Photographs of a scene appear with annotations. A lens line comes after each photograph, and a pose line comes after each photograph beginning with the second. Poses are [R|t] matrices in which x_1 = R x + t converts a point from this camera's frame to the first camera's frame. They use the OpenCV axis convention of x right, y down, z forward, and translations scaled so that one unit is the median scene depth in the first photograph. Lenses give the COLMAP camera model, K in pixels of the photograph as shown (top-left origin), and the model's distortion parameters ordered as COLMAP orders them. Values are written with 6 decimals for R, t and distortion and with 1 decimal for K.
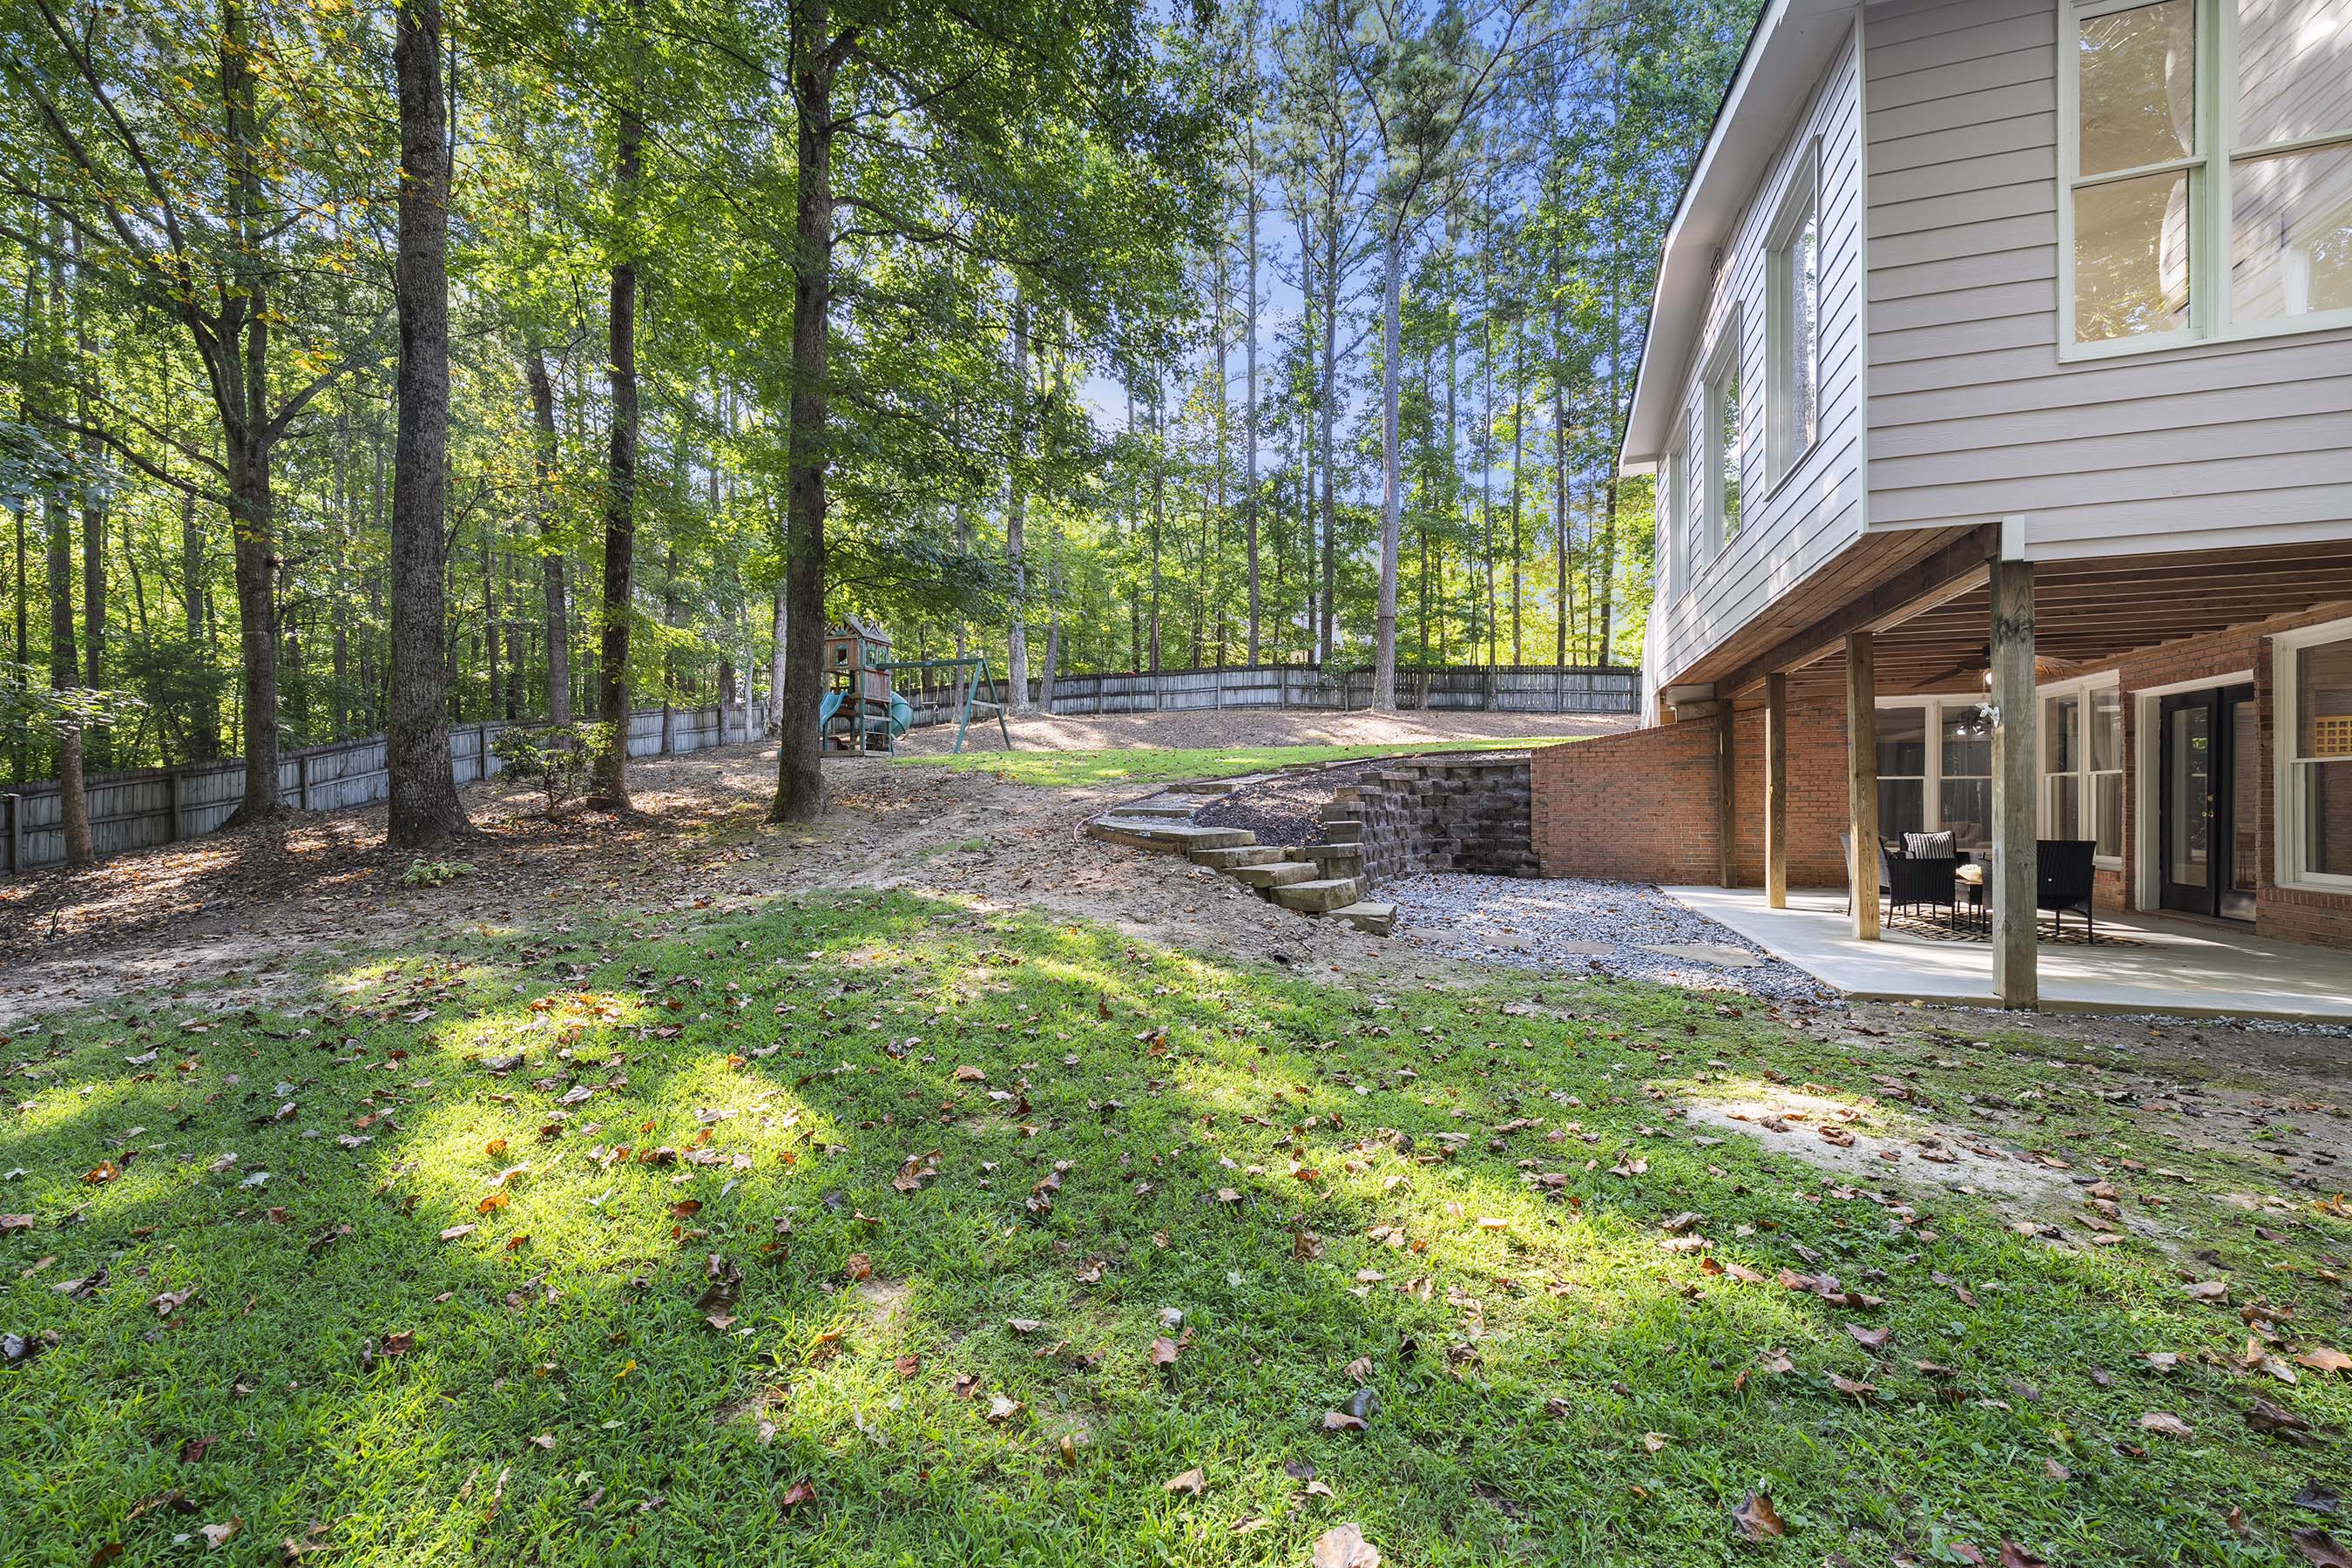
lens RADIAL K [[953.8, 0, 1172.4], [0, 953.8, 796.0], [0, 0, 1]] dist [0.000172, 0.000006]
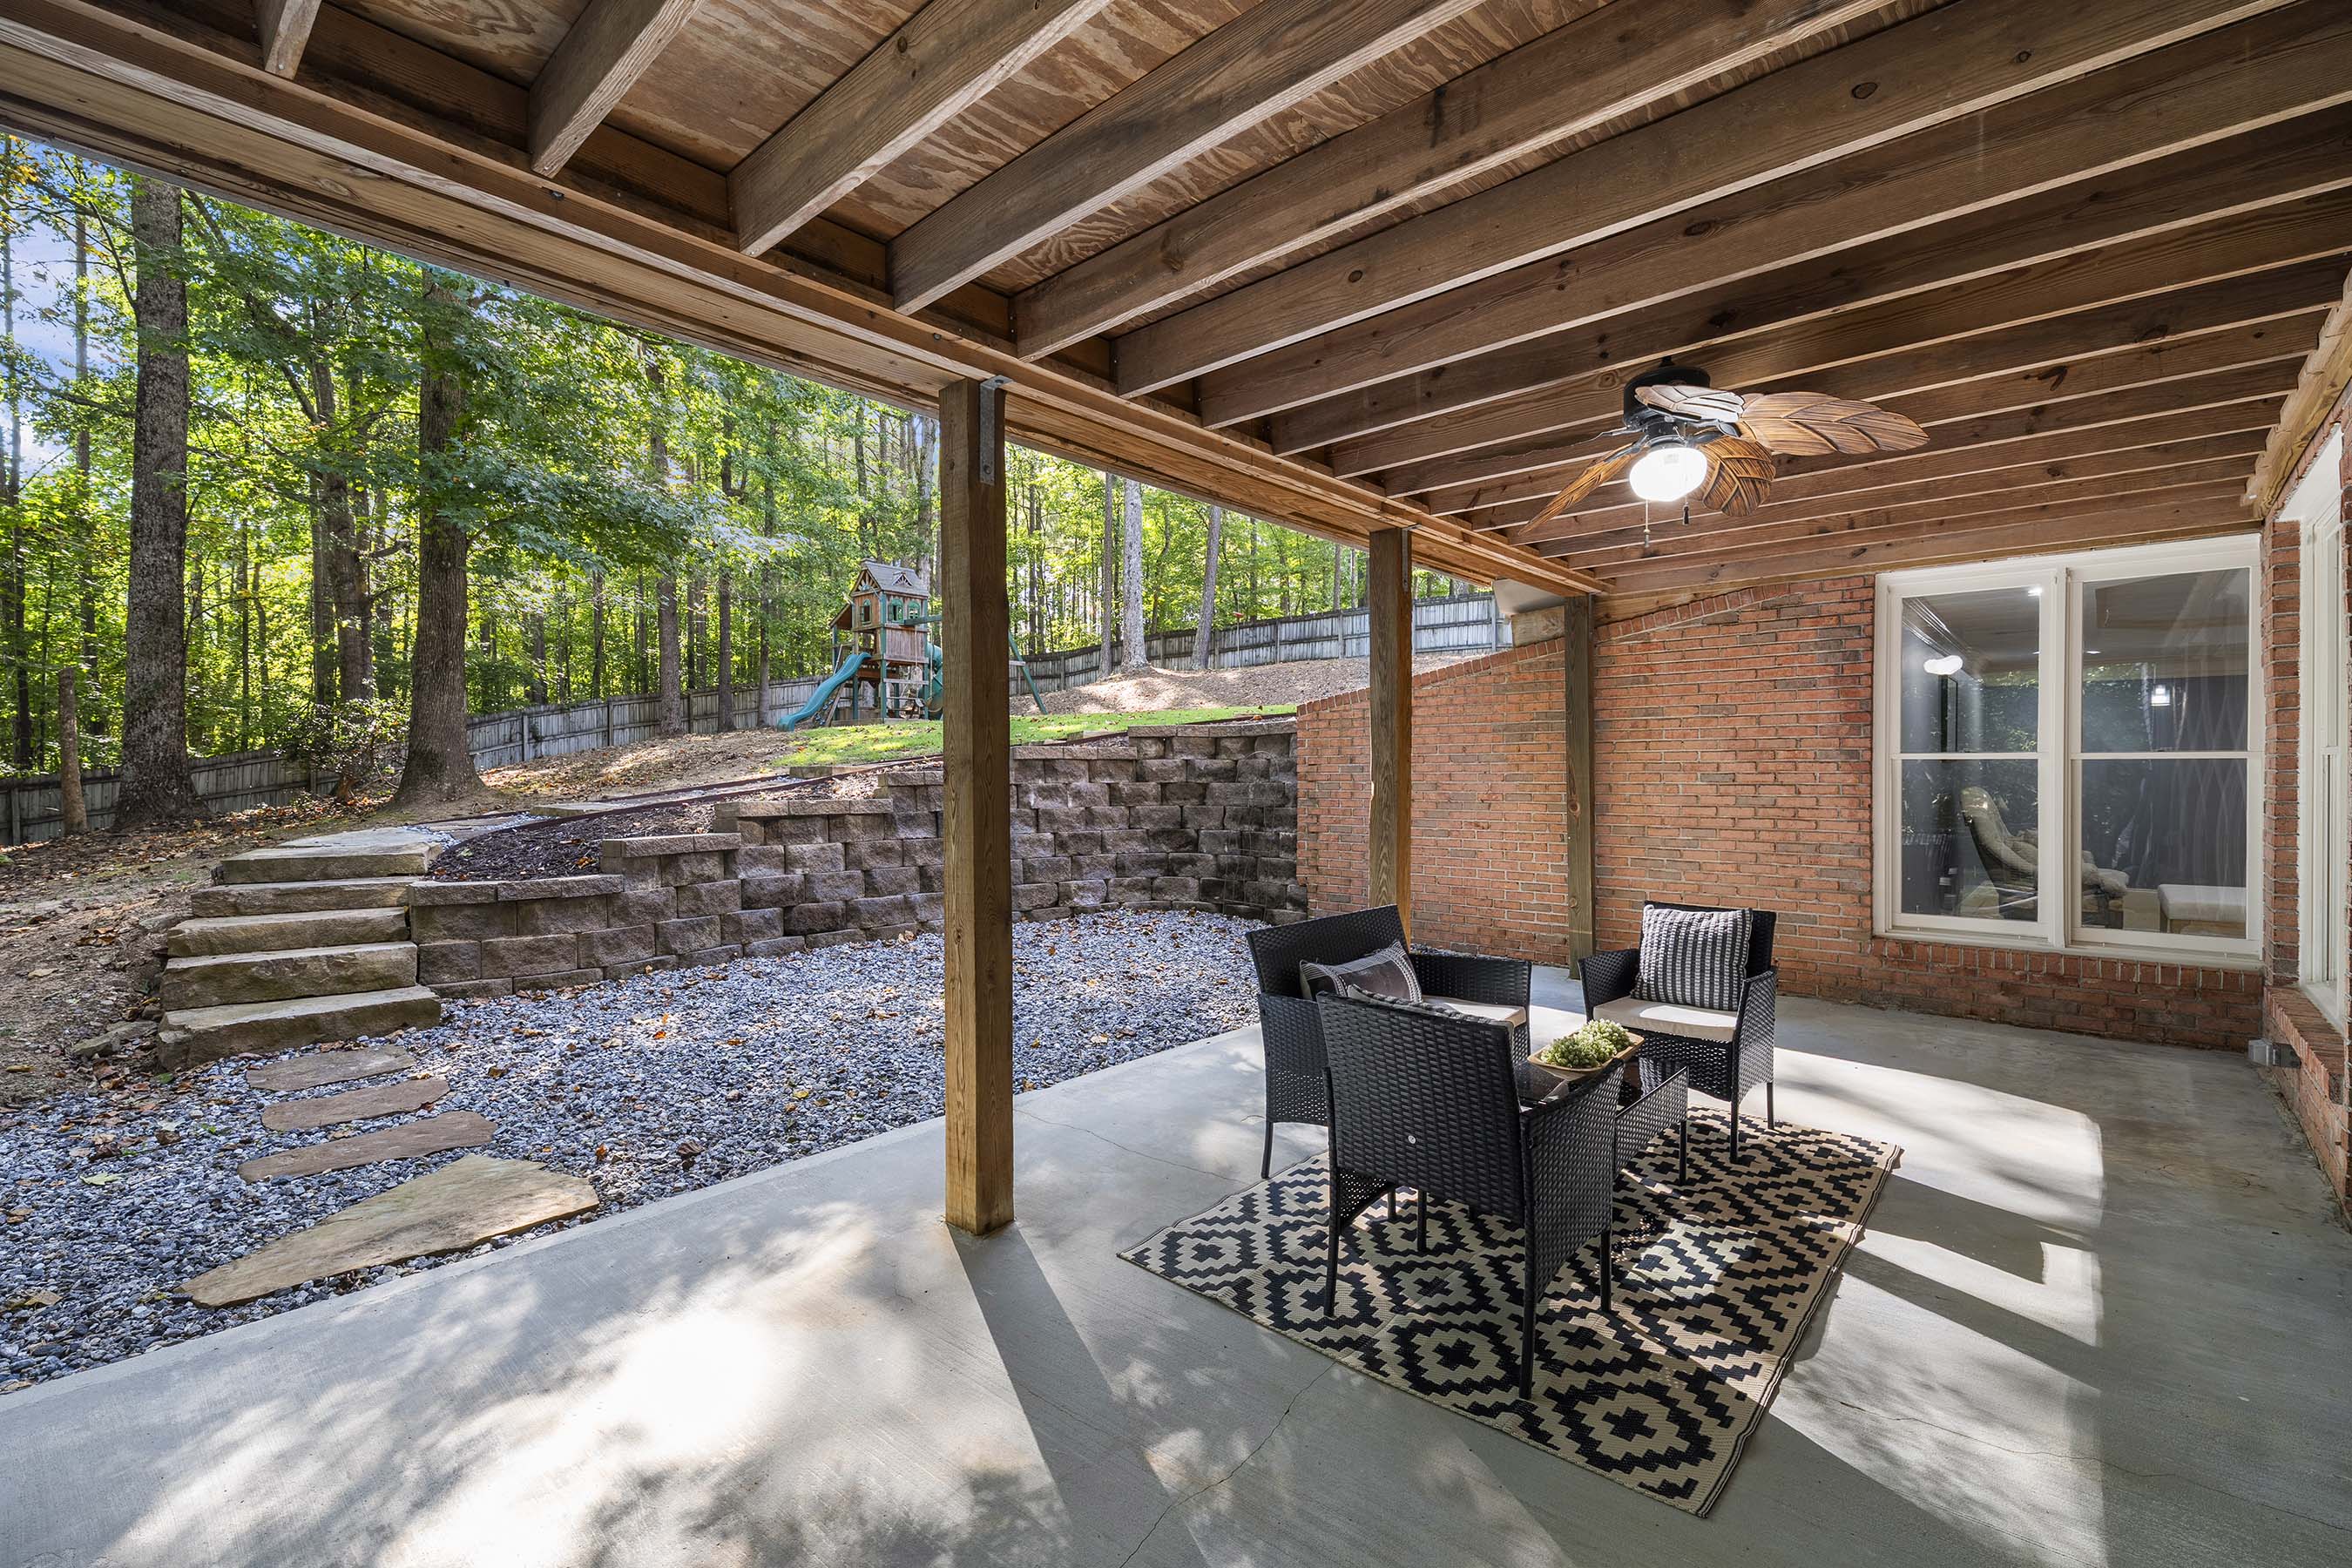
lens RADIAL K [[1039.3, 0, 1178.4], [0, 1039.3, 775.2], [0, 0, 1]] dist [-0.000567, -0.000010]
pose [[0.924624, 0.001107, -0.380880, 0.525265], [0.004935, 0.999877, 0.014887, -0.015757], [0.380850, -0.015645, 0.924505, 0.367827]]
